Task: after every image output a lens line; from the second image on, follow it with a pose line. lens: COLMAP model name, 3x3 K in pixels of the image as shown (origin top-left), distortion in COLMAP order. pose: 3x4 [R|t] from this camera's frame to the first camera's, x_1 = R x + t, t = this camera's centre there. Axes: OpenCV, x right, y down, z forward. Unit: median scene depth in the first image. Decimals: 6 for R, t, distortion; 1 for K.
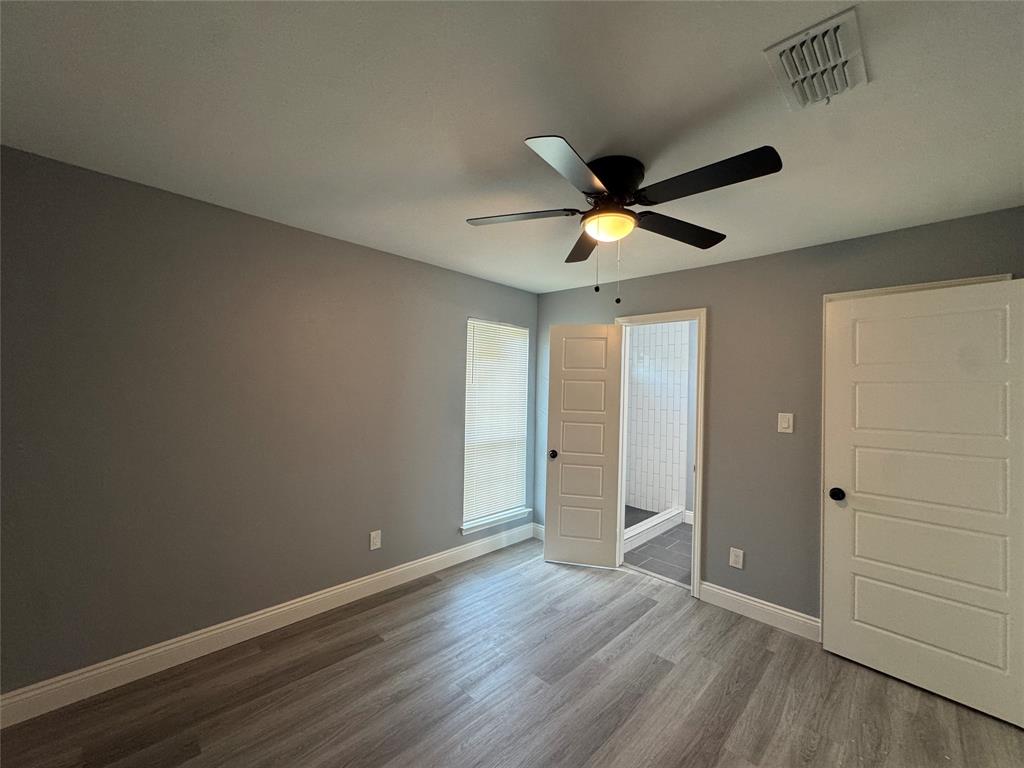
lens RADIAL K [[412.3, 0, 515.3], [0, 412.3, 376.5], [0, 0, 1]] dist [0.000498, -0.000348]
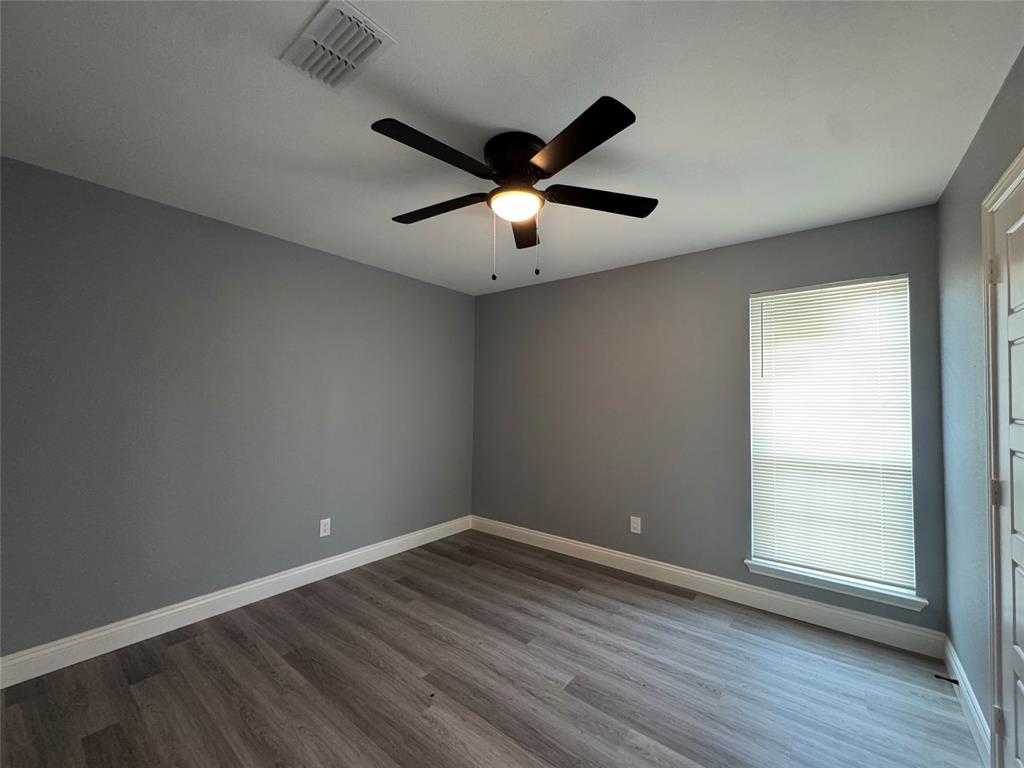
lens RADIAL K [[412.3, 0, 511.2], [0, 412.3, 377.2], [0, 0, 1]] dist [0.000498, -0.000348]
pose [[0.094152, -0.067679, -0.993255, 0.914597], [0.035269, 0.997287, -0.064610, 0.071295], [0.994933, -0.028948, 0.096284, 0.689165]]
